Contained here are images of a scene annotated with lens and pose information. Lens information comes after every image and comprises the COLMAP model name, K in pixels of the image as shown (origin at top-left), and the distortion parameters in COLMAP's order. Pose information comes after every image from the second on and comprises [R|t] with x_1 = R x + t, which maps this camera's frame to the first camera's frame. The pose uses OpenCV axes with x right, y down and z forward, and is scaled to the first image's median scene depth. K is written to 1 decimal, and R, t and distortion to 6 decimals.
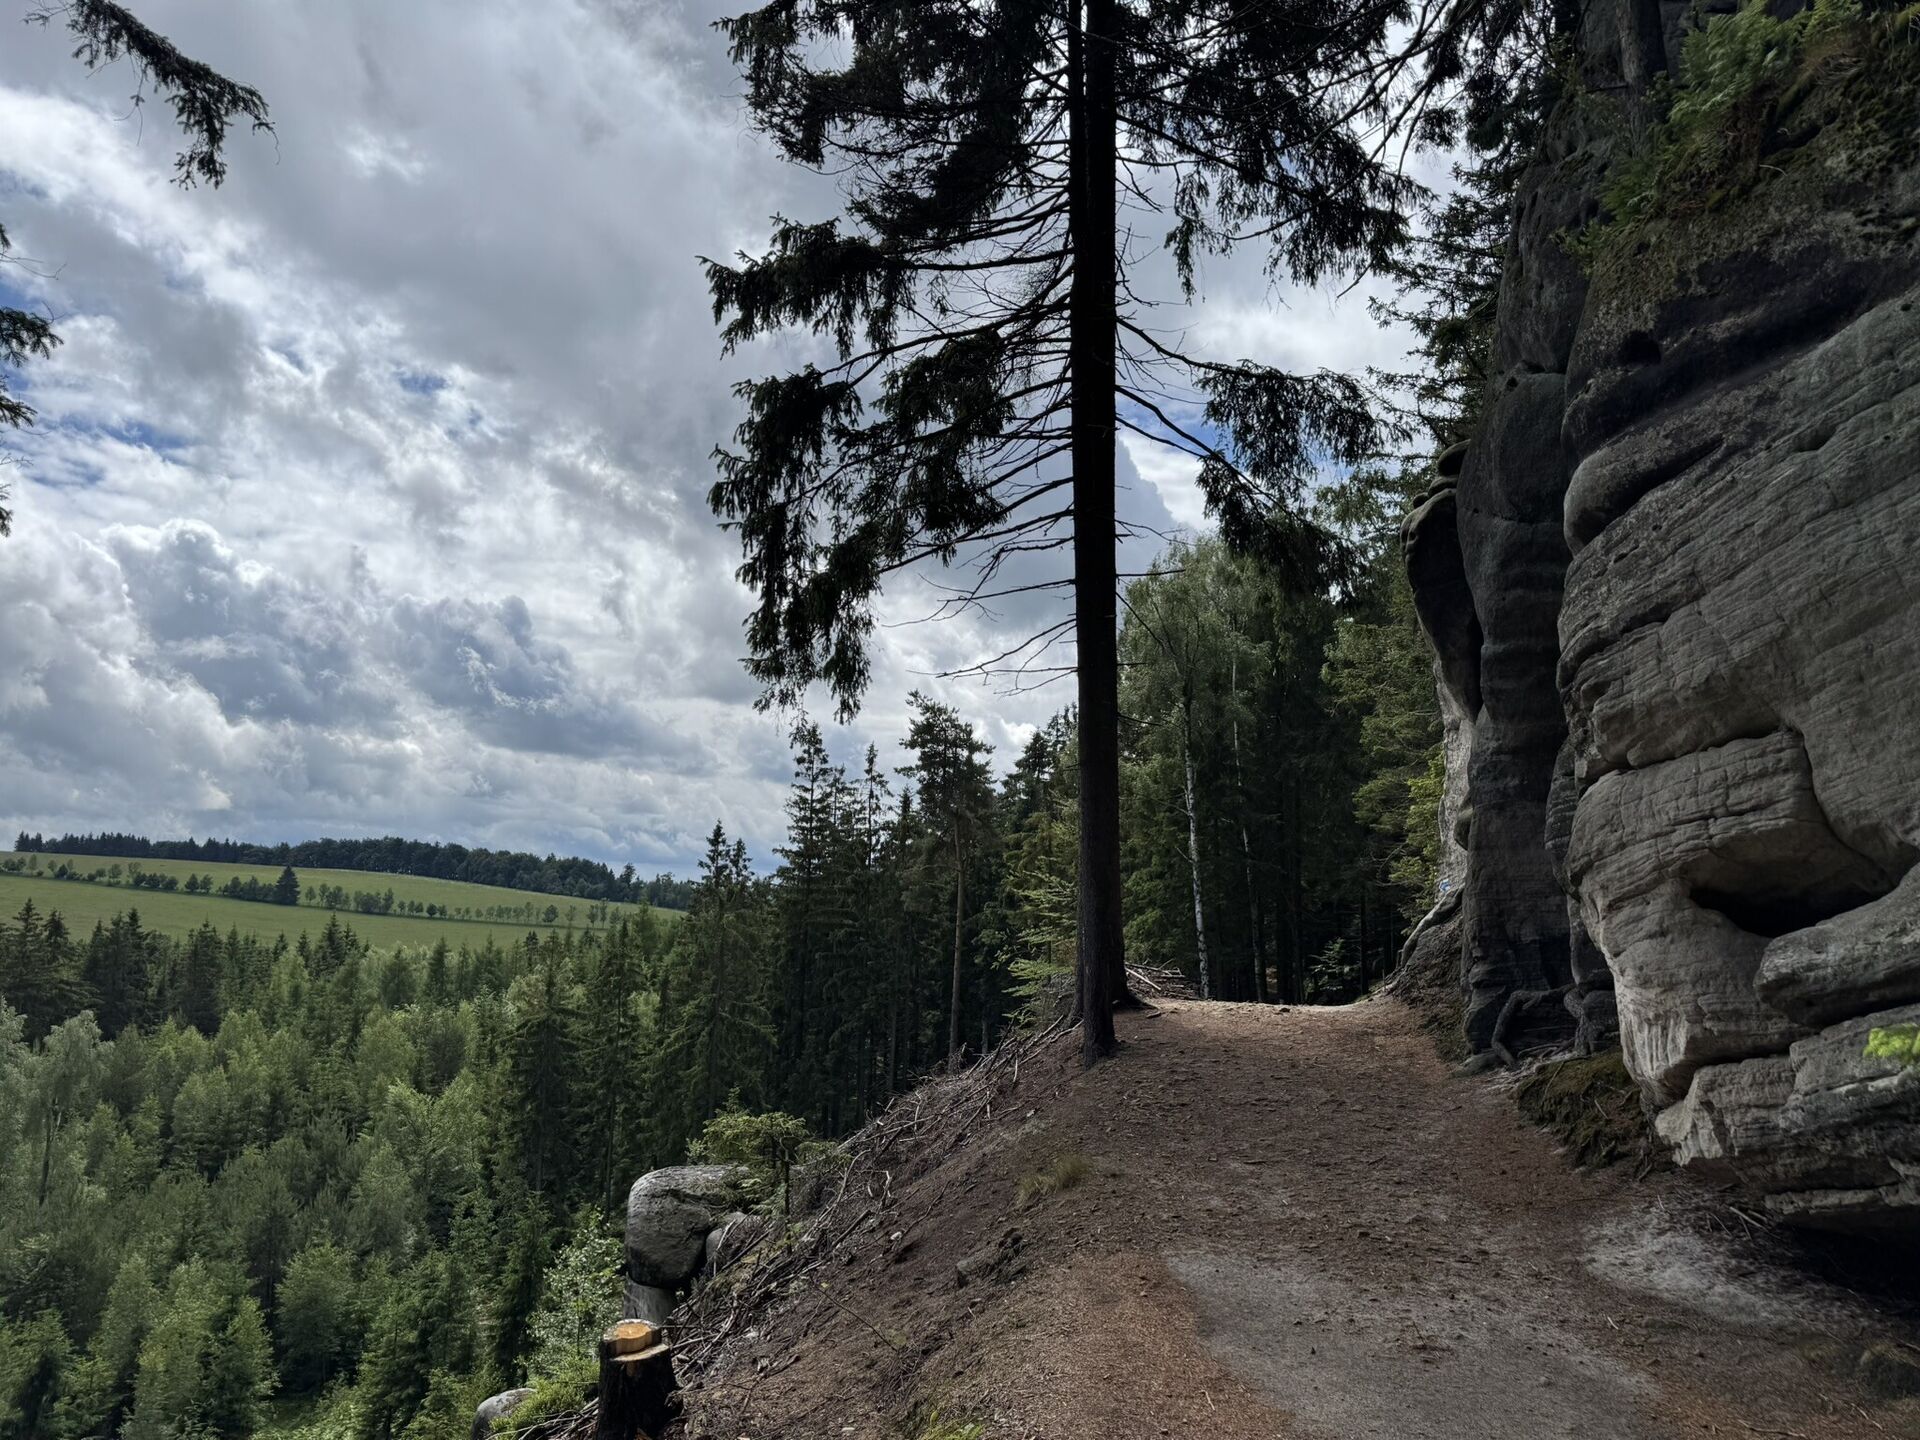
lens RADIAL K [[1314.2, 0, 949.9], [0, 1314.2, 716.6], [0, 0, 1]] dist [0.011297, -0.017422]
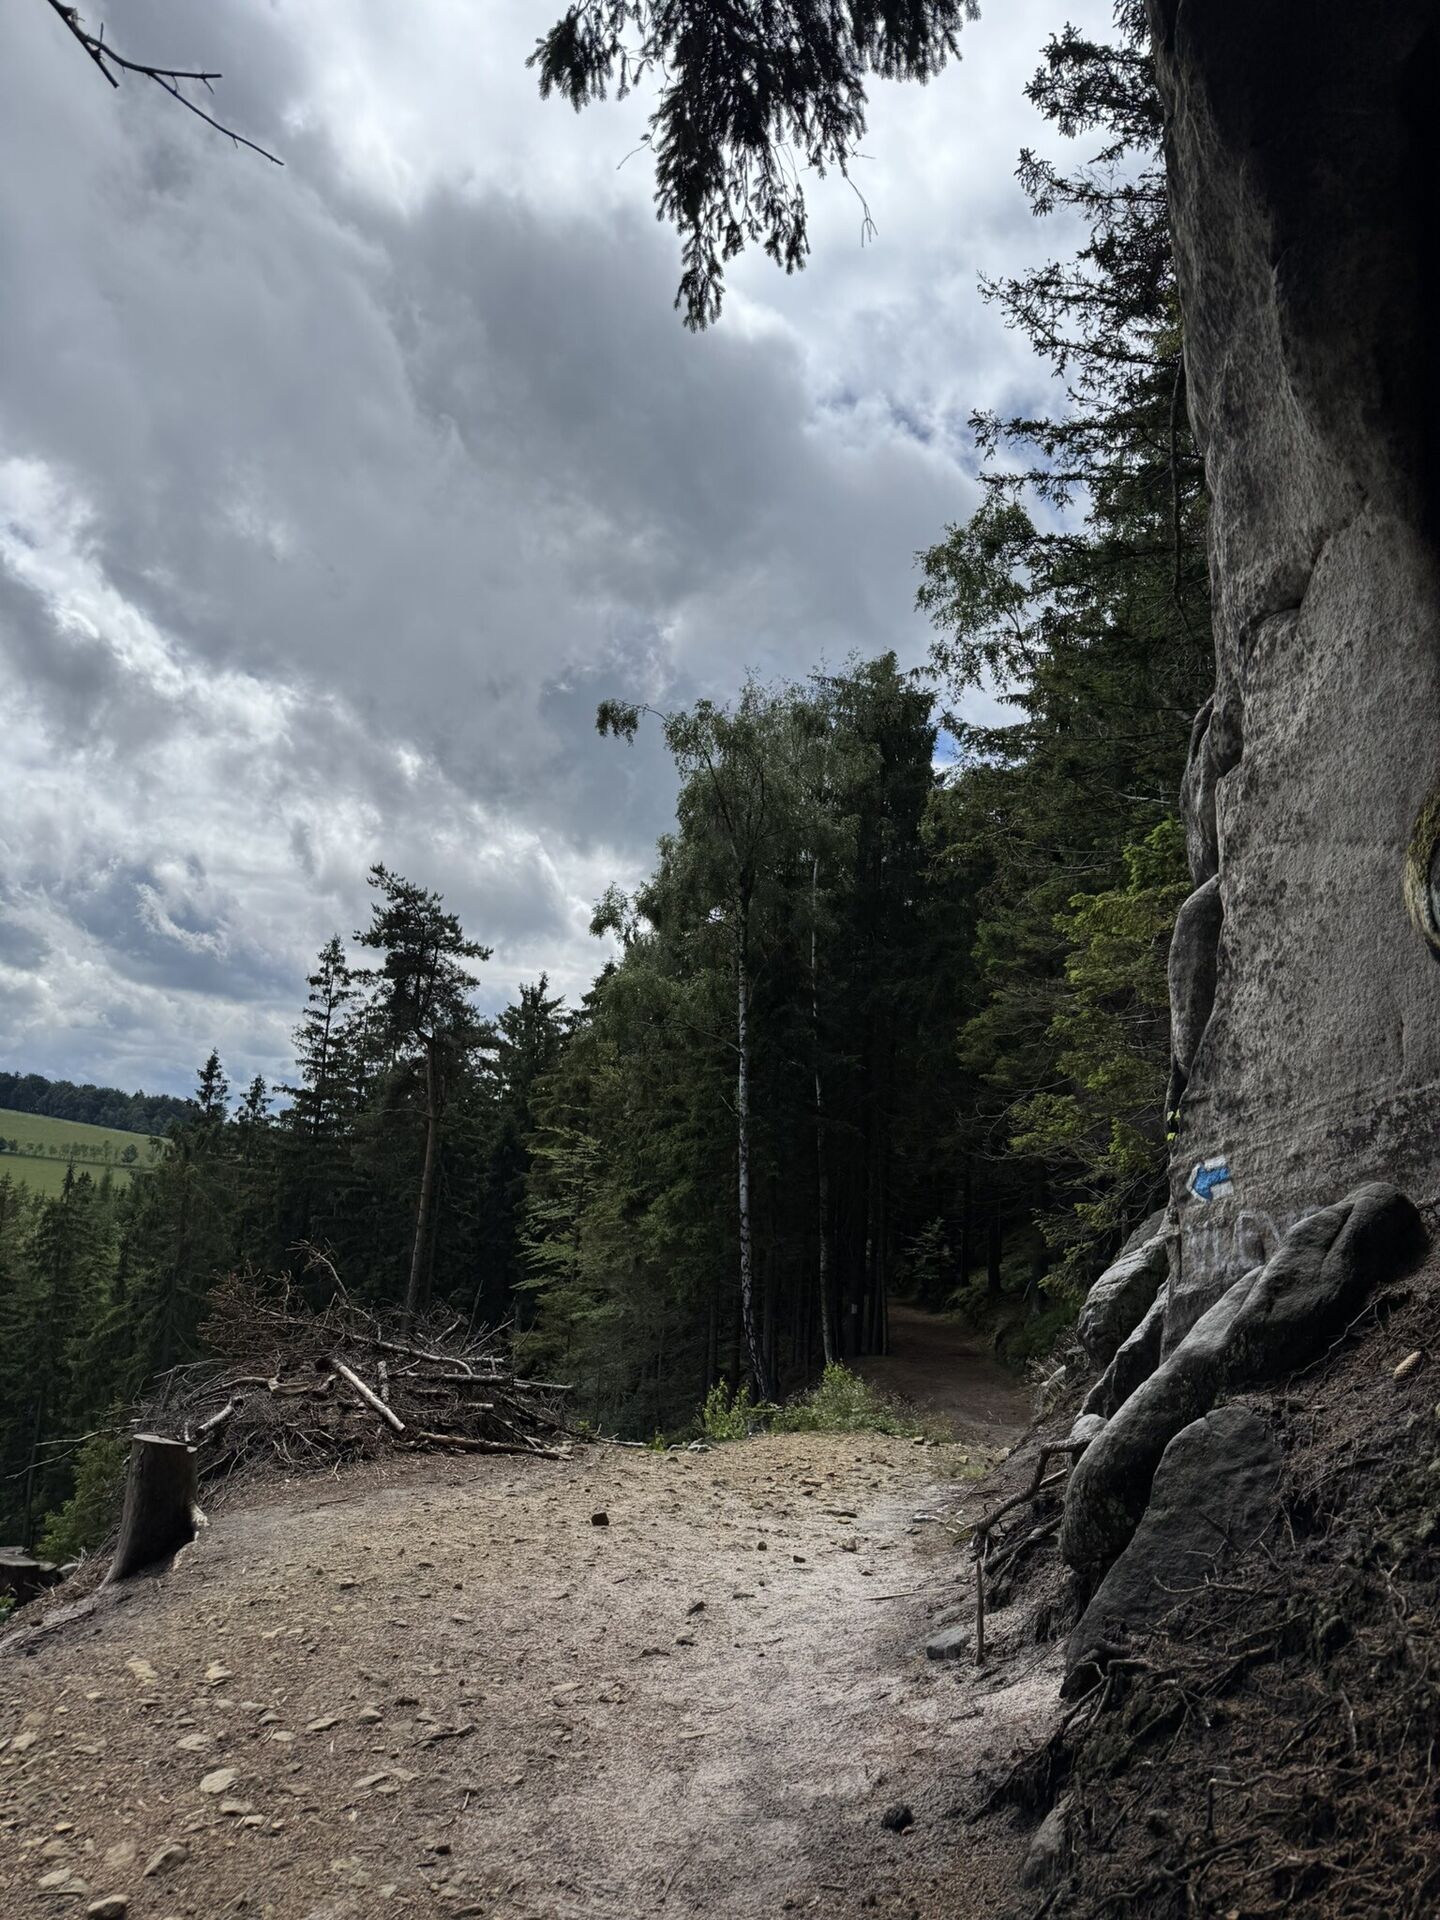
lens RADIAL K [[1314.2, 0, 728.8], [0, 1314.2, 957.9], [0, 0, 1]] dist [0.011297, -0.017422]
pose [[0.992001, 0.054698, 0.113765, 0.053552], [-0.053295, 0.998461, -0.015342, 0.020260], [-0.114429, 0.009156, 0.993389, 0.164213]]
